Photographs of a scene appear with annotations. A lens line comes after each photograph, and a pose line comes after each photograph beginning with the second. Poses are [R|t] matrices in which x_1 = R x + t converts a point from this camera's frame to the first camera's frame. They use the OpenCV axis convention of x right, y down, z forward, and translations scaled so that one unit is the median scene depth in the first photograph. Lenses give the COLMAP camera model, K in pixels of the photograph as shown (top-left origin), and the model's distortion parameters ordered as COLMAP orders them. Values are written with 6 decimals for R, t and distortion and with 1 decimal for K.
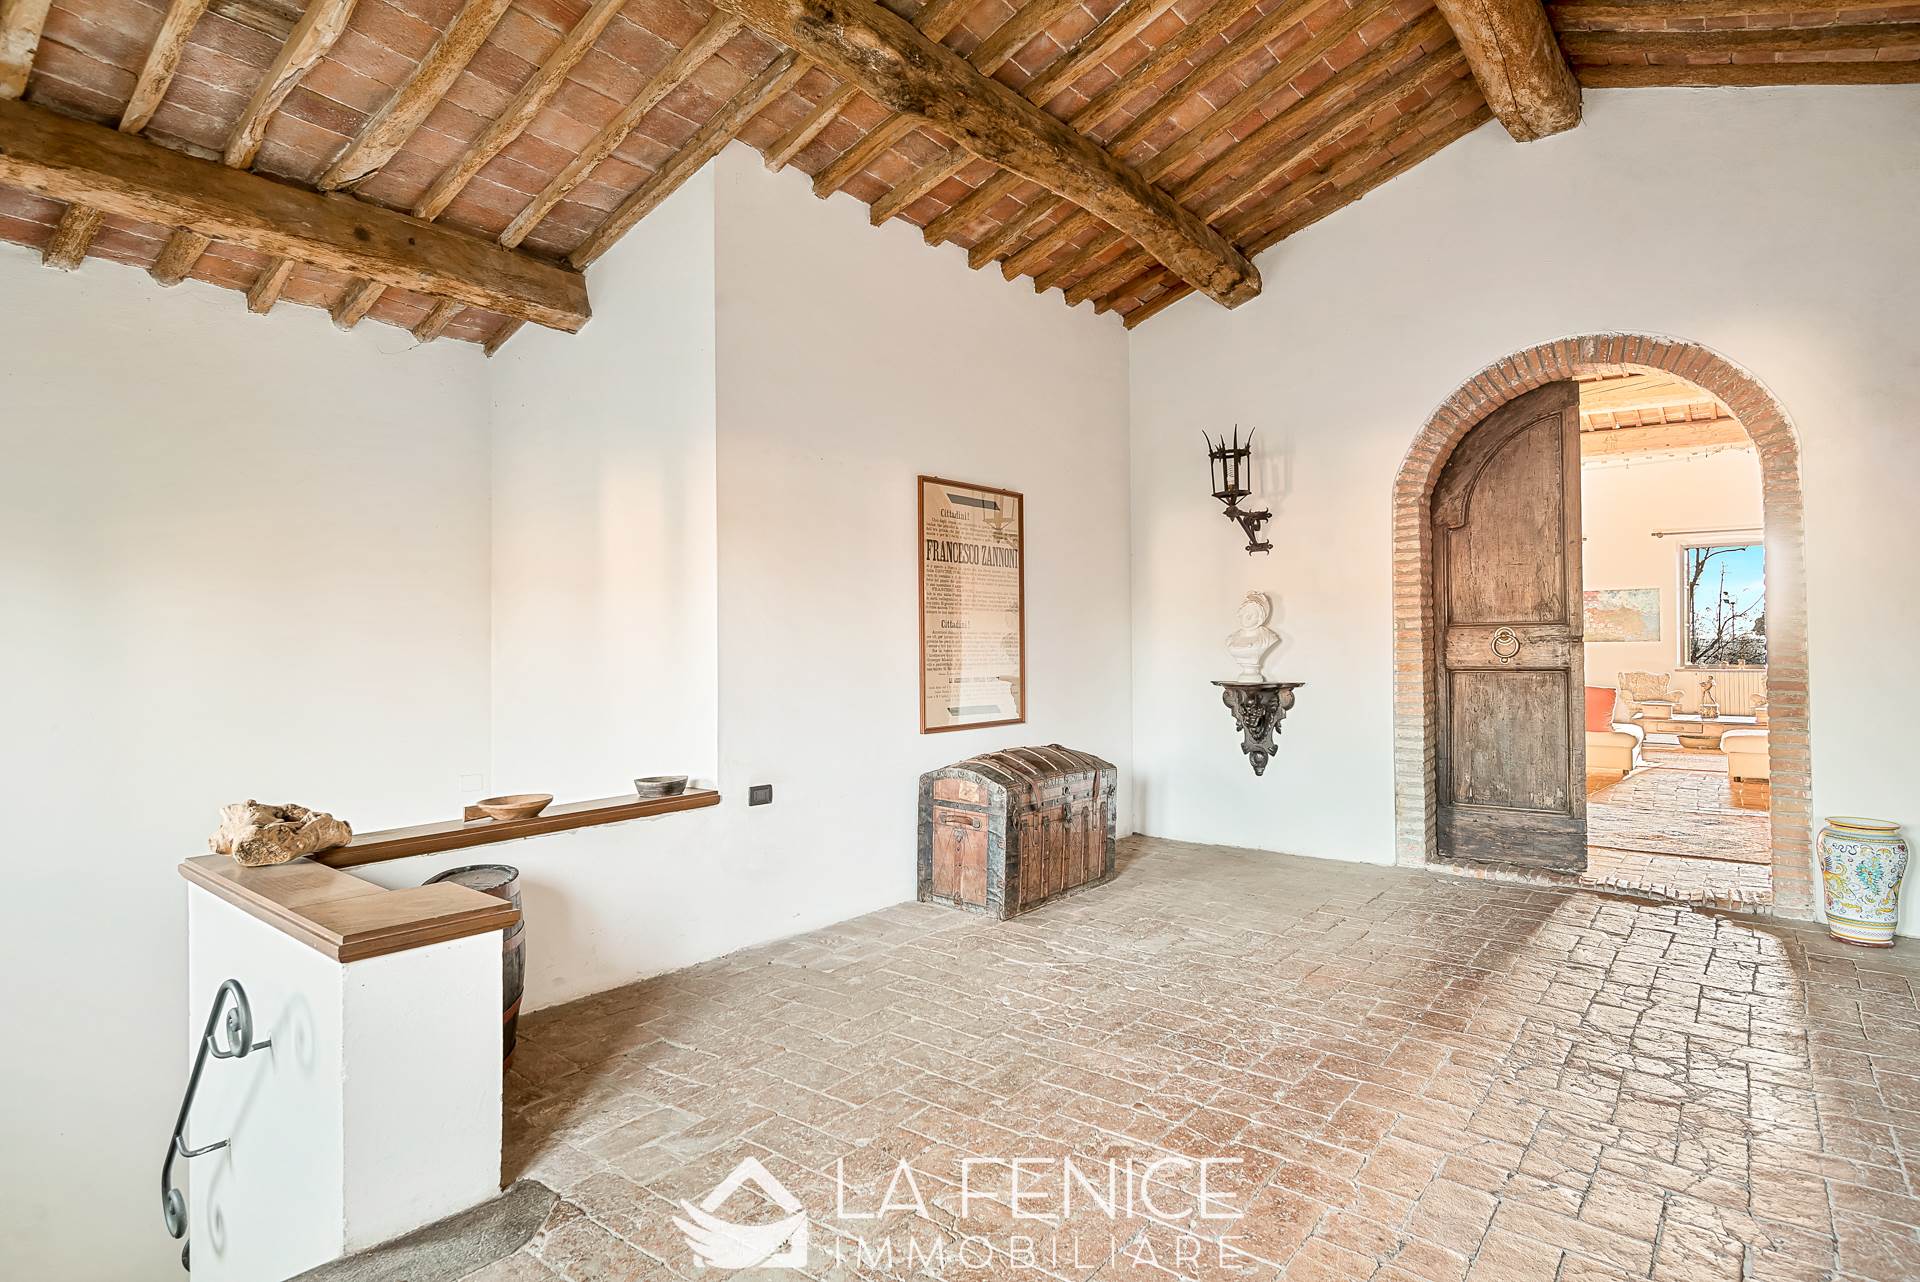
lens RADIAL K [[961.3, 0, 960.0], [0, 961.3, 641.0], [0, 0, 1]] dist [-0.001633, -0.000322]
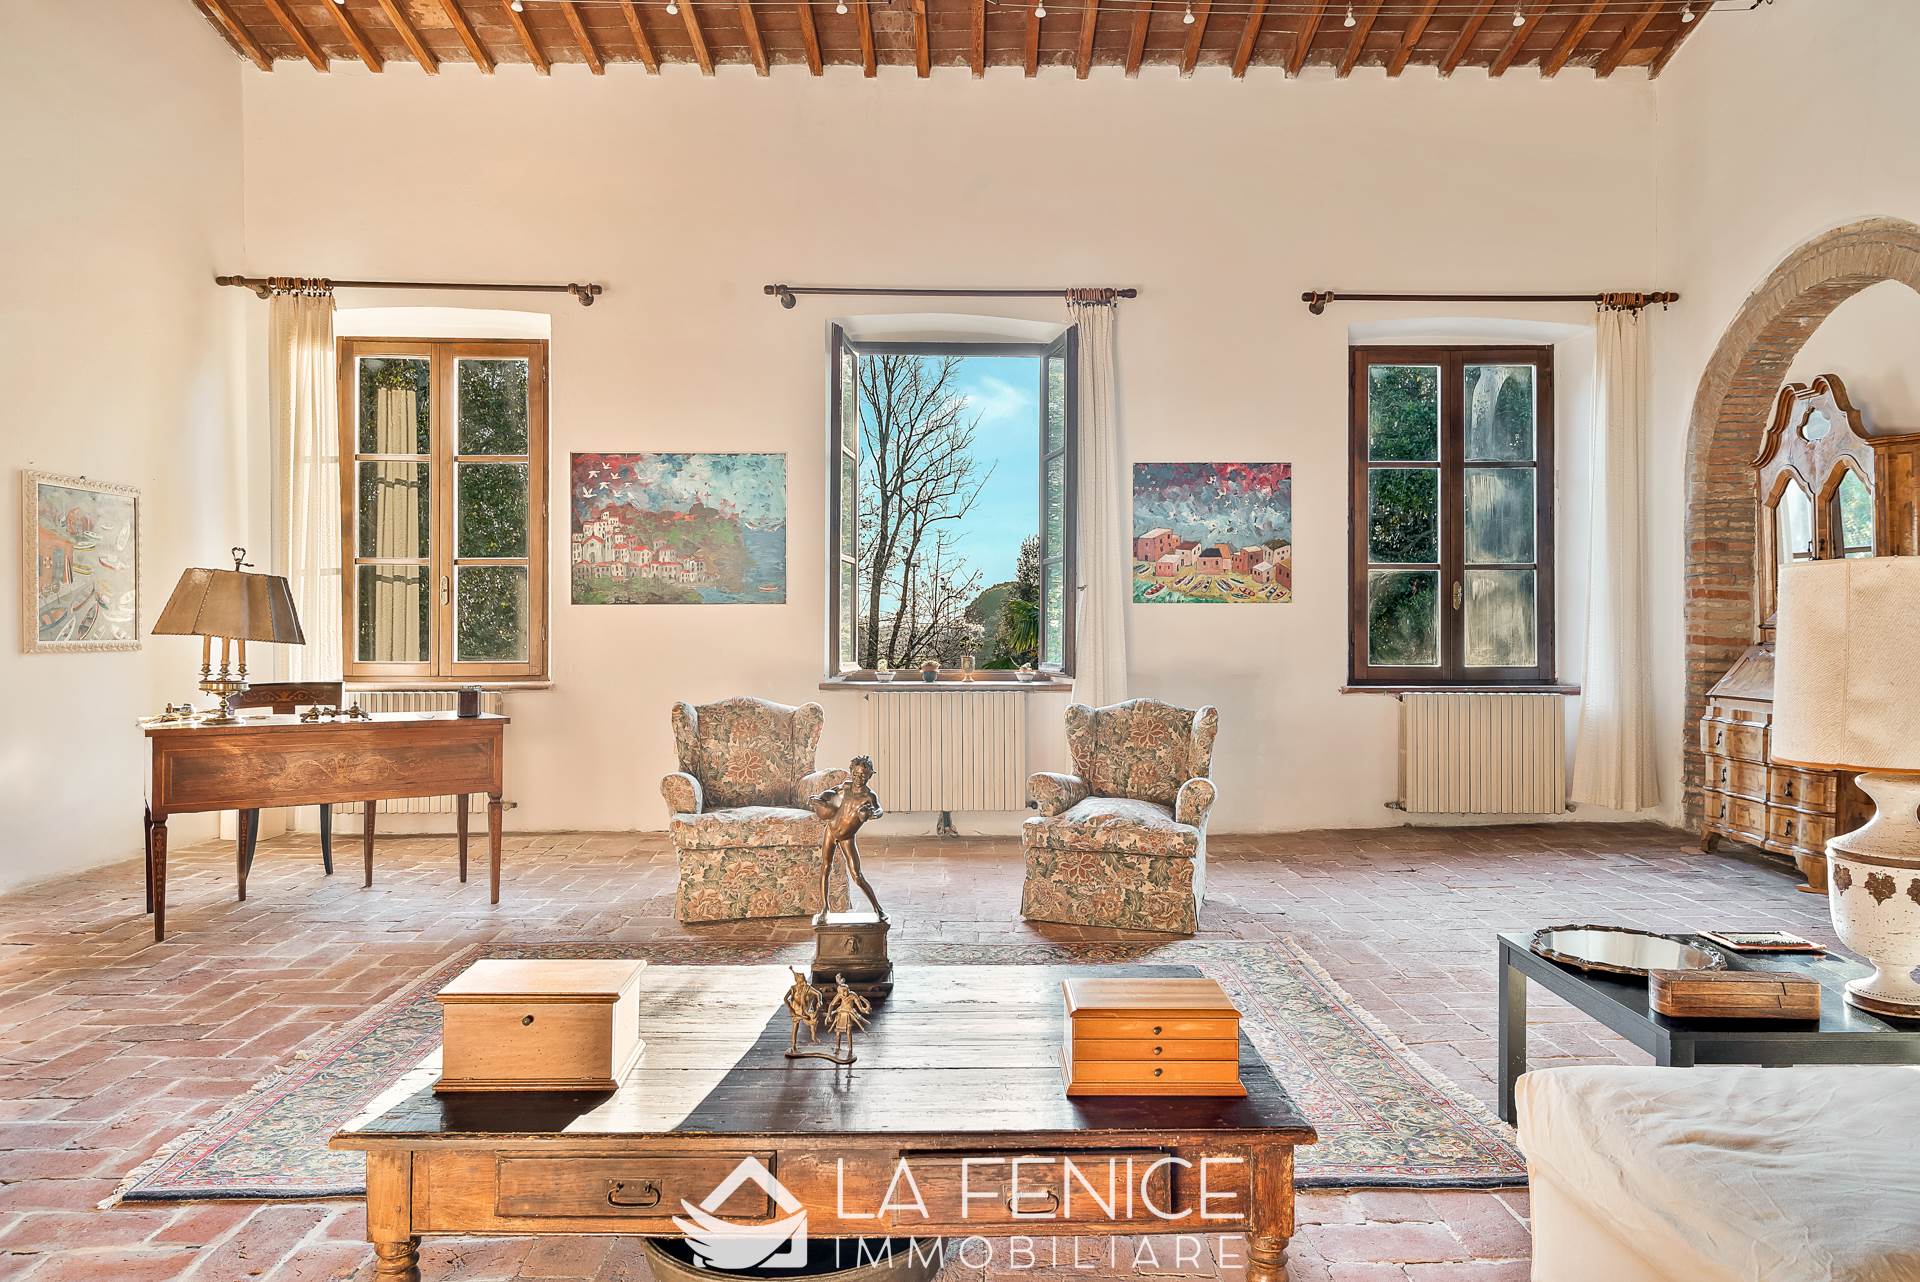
lens RADIAL K [[1211.5, 0, 965.5], [0, 1211.5, 633.3], [0, 0, 1]] dist [0.057358, -0.054244]
pose [[0.772220, 0.006749, 0.635320, 0.554448], [-0.011362, 0.999930, 0.003188, 0.009526], [-0.635254, -0.009680, 0.772243, 0.685579]]
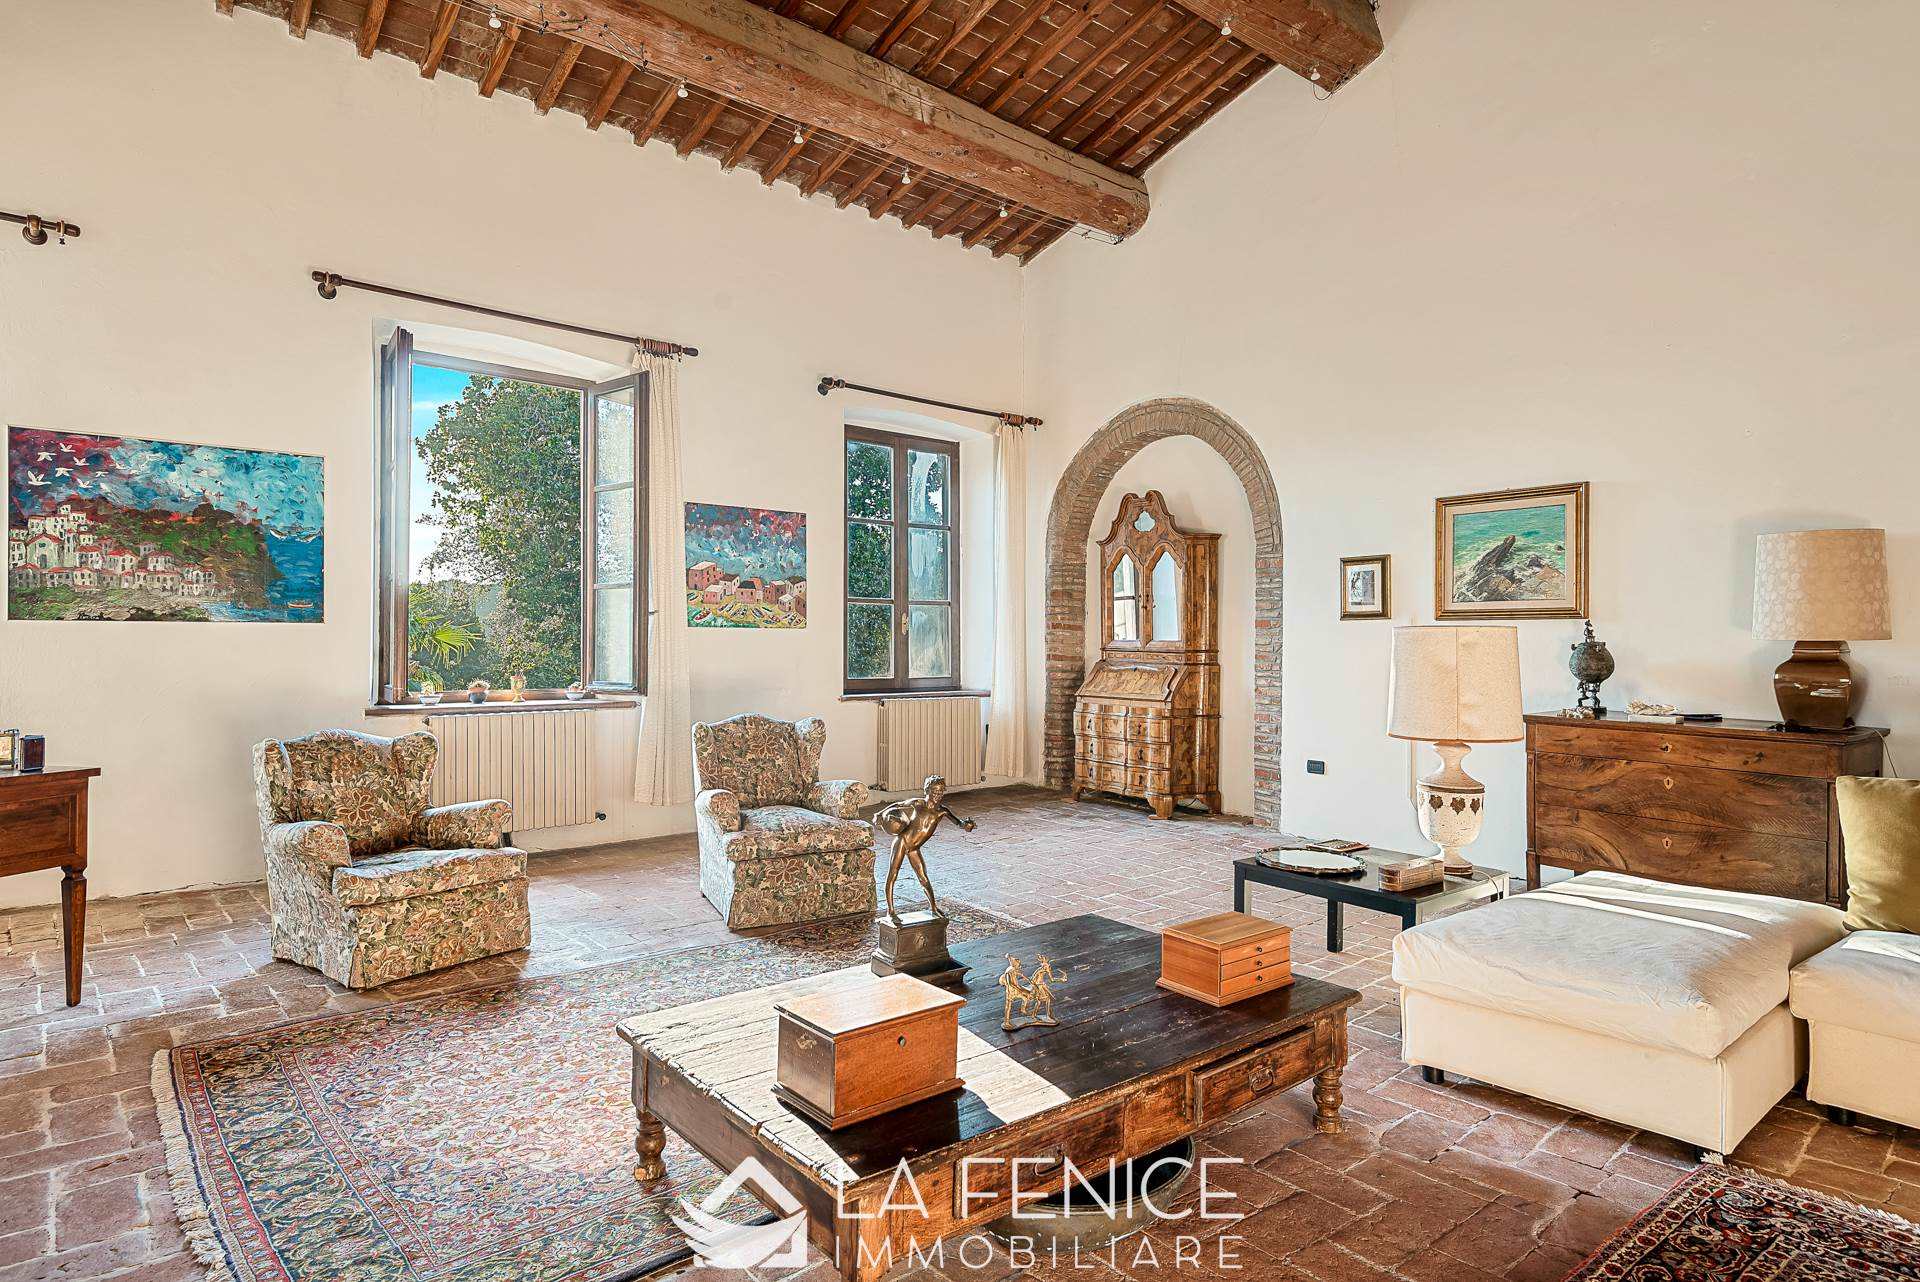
lens RADIAL K [[1067.0, 0, 960.0], [0, 1067.0, 641.0], [0, 0, 1]] dist [0.037845, -0.020615]
pose [[0.199980, 0.009131, 0.979758, 0.468558], [-0.015137, 0.999866, -0.006229, 0.005607], [-0.979683, -0.013585, 0.200091, 0.802590]]
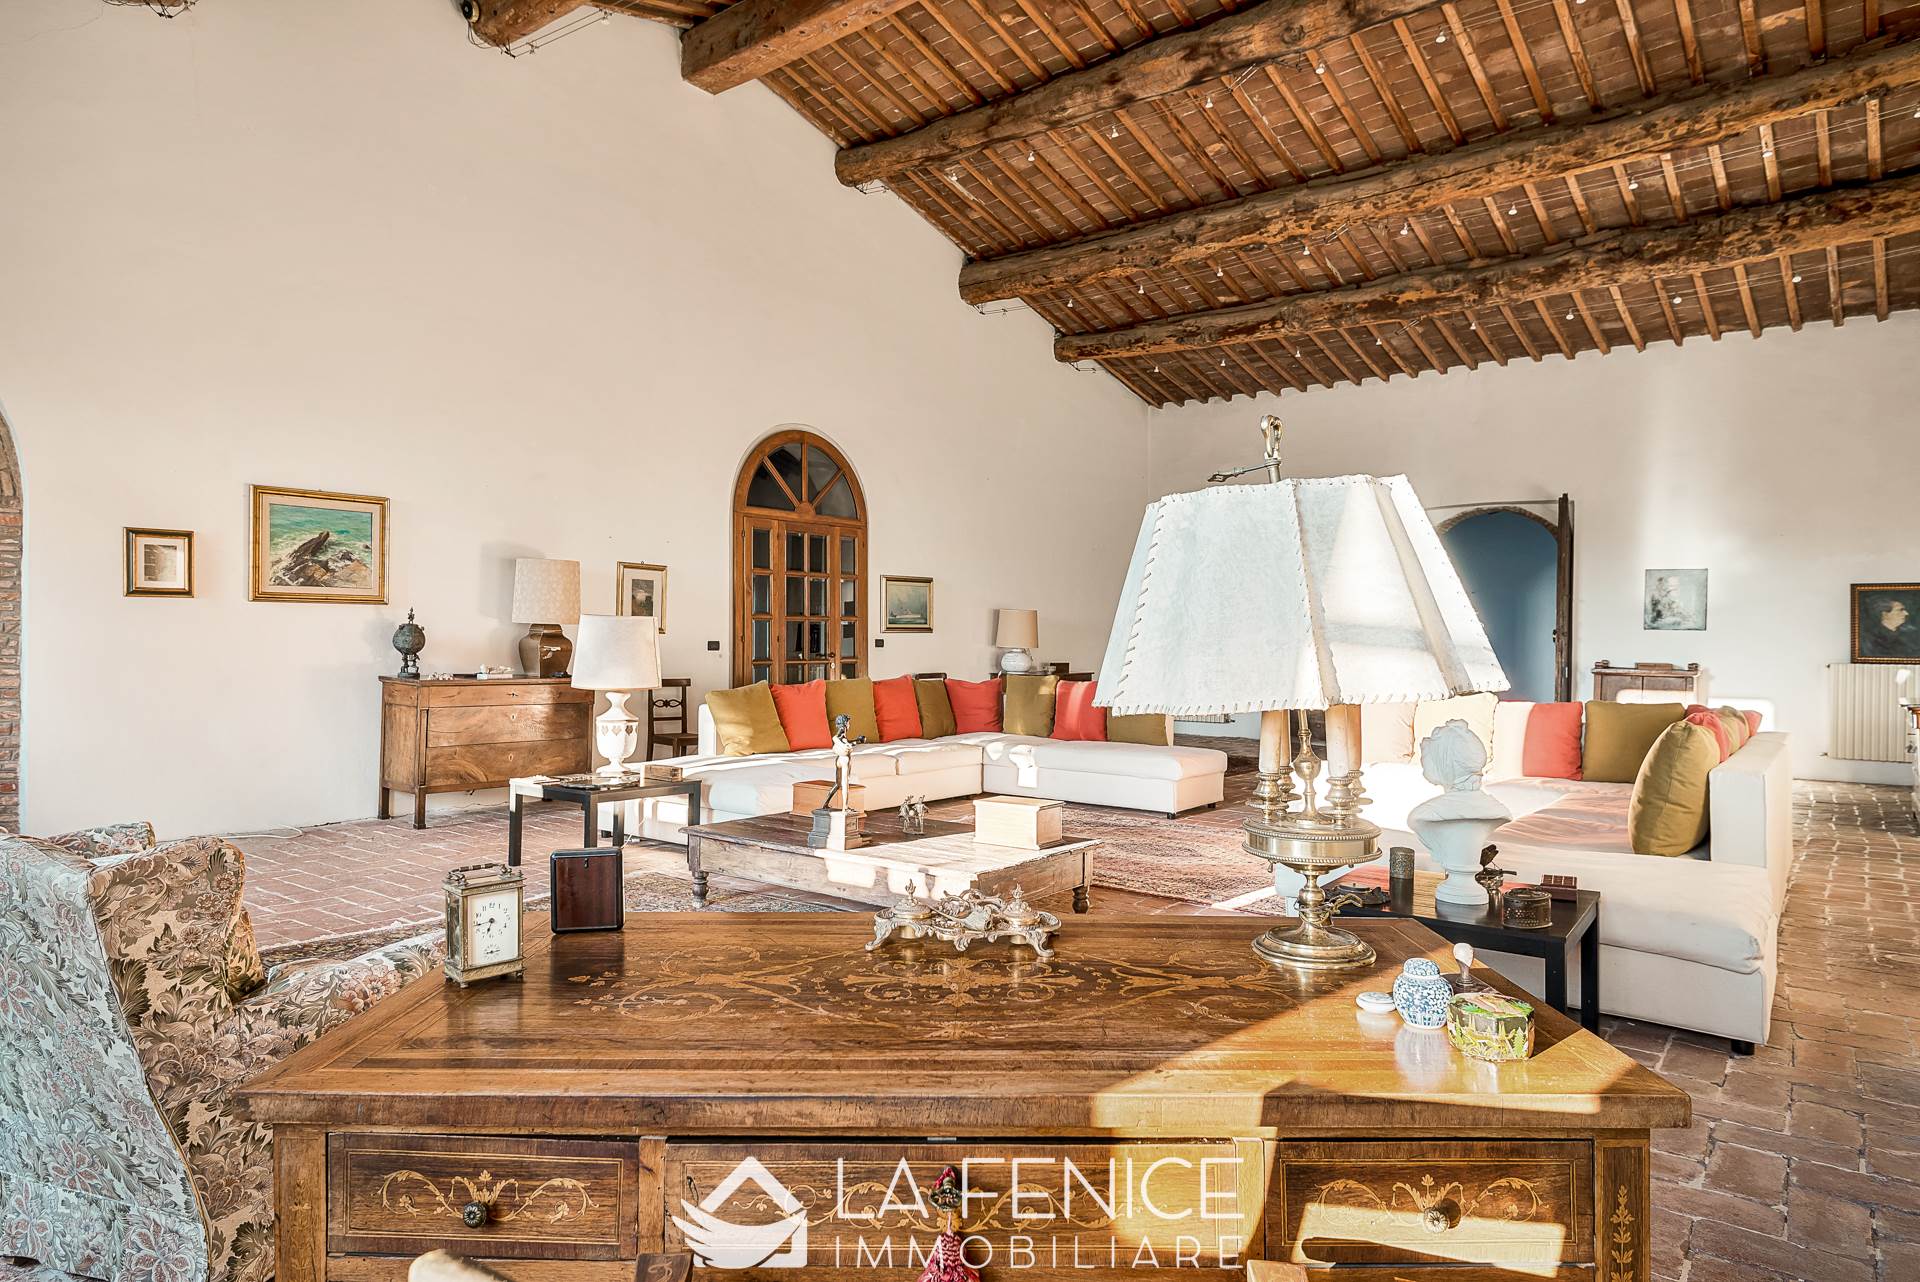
lens RADIAL K [[1093.9, 0, 960.0], [0, 1093.9, 641.0], [0, 0, 1]] dist [-0.000676, -0.001984]
pose [[-0.999670, -0.001735, -0.025634, 0.638869], [-0.001643, 0.999992, -0.003624, 0.009550], [0.025640, -0.003581, -0.999665, 1.159729]]
